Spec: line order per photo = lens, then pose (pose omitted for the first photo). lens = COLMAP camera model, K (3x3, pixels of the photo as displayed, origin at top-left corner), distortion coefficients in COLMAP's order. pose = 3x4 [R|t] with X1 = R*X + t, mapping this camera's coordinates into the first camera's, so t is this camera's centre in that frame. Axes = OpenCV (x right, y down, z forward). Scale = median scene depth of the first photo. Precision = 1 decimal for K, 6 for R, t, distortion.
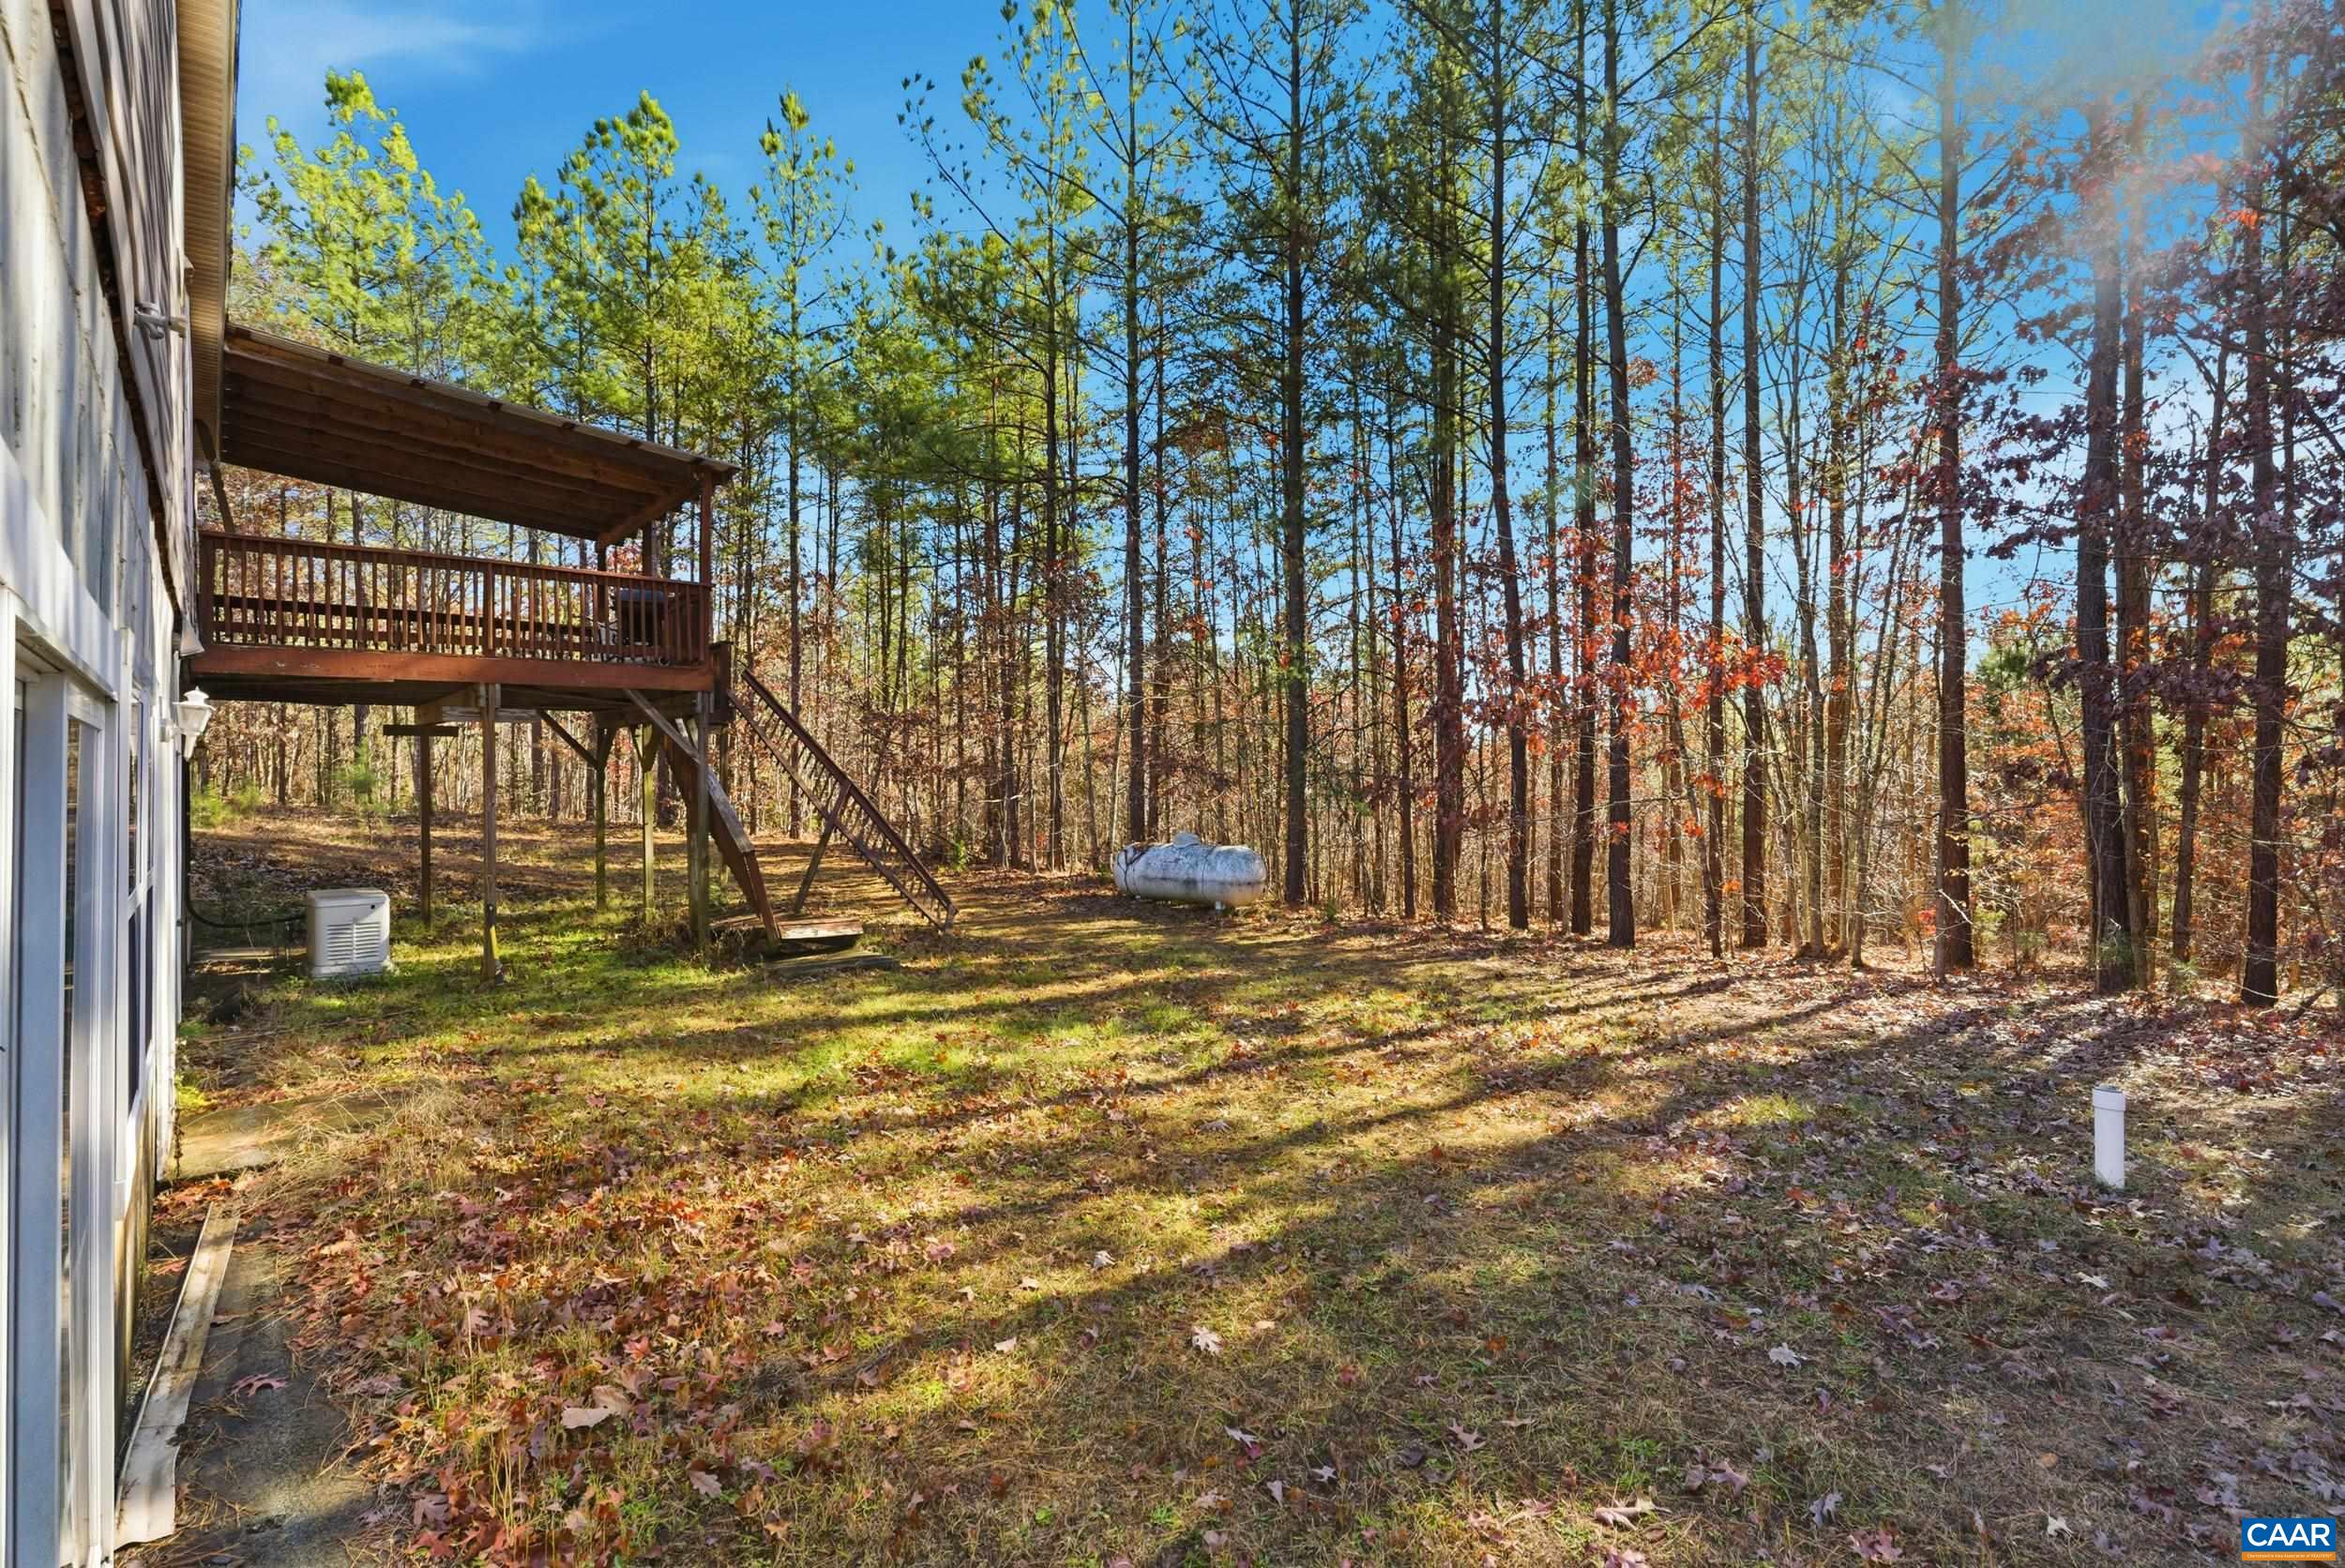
lens RADIAL K [[1050.4, 0, 1181.7], [0, 1050.4, 773.9], [0, 0, 1]] dist [0.001638, 0.000349]
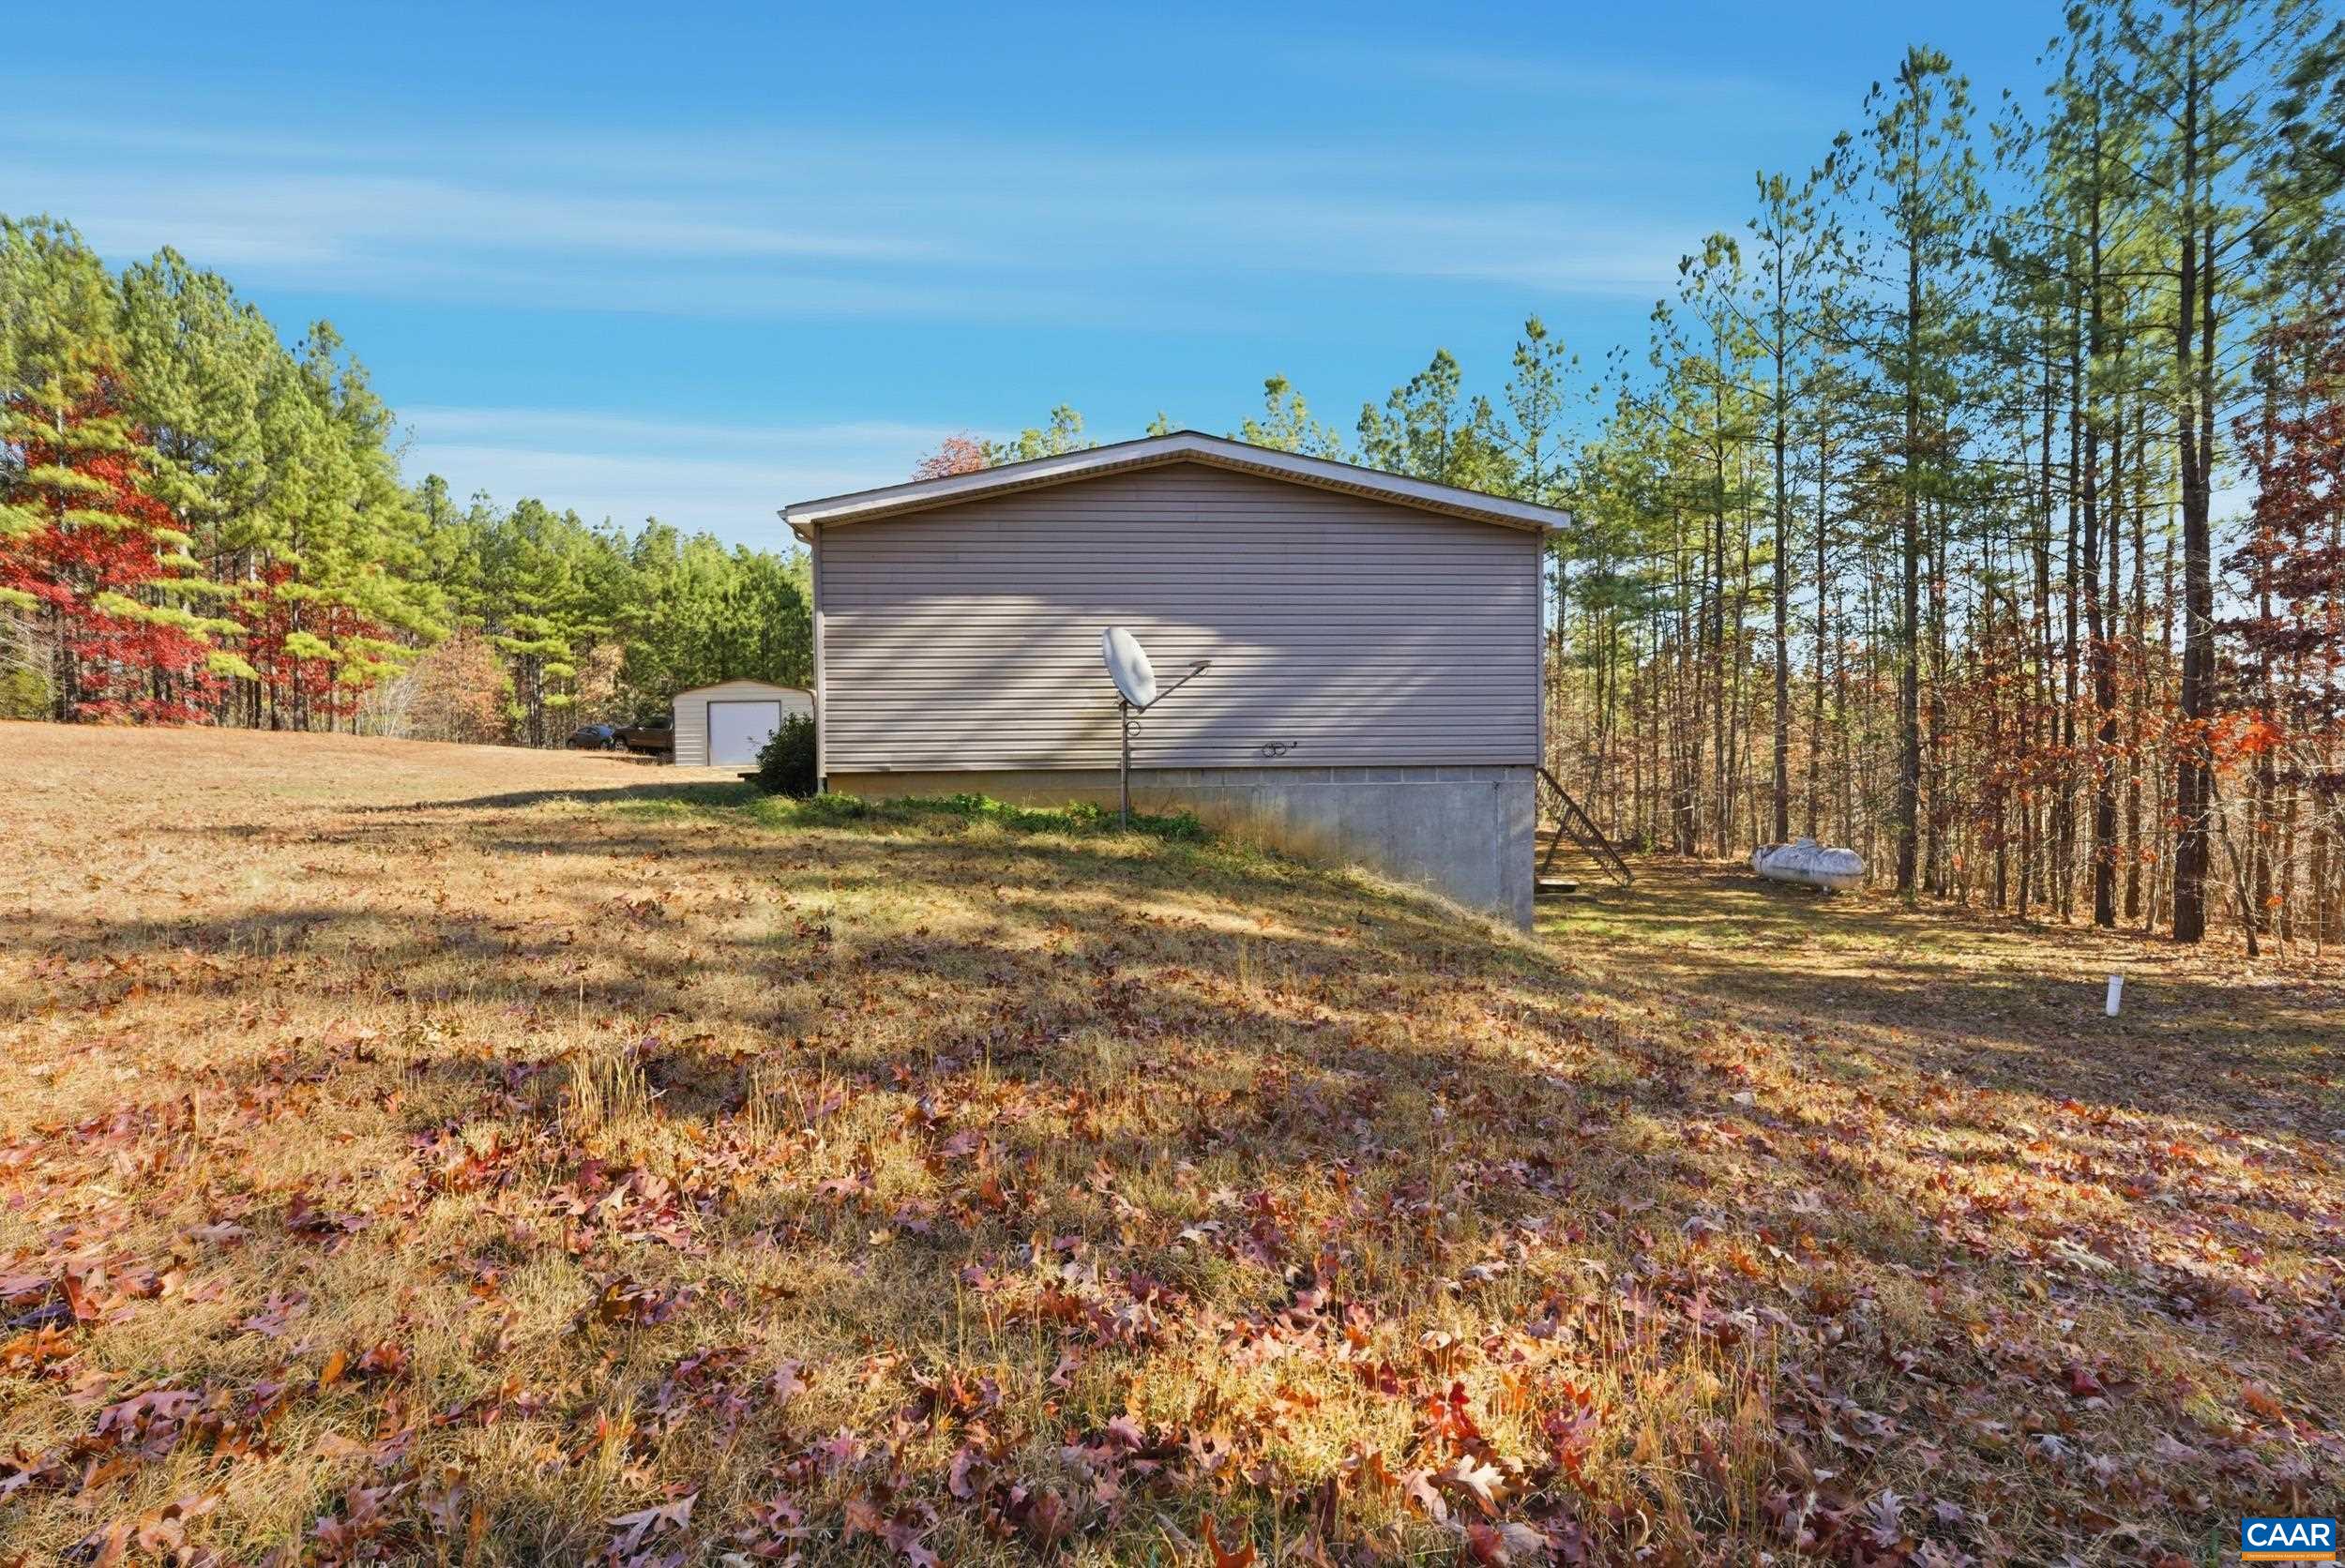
lens RADIAL K [[1050.4, 0, 1181.7], [0, 1050.4, 773.9], [0, 0, 1]] dist [0.001638, 0.000349]
pose [[0.787991, 0.008612, -0.615626, 0.224510], [0.006353, 0.999735, 0.022117, -0.073796], [0.615654, -0.021339, 0.787728, -0.707901]]
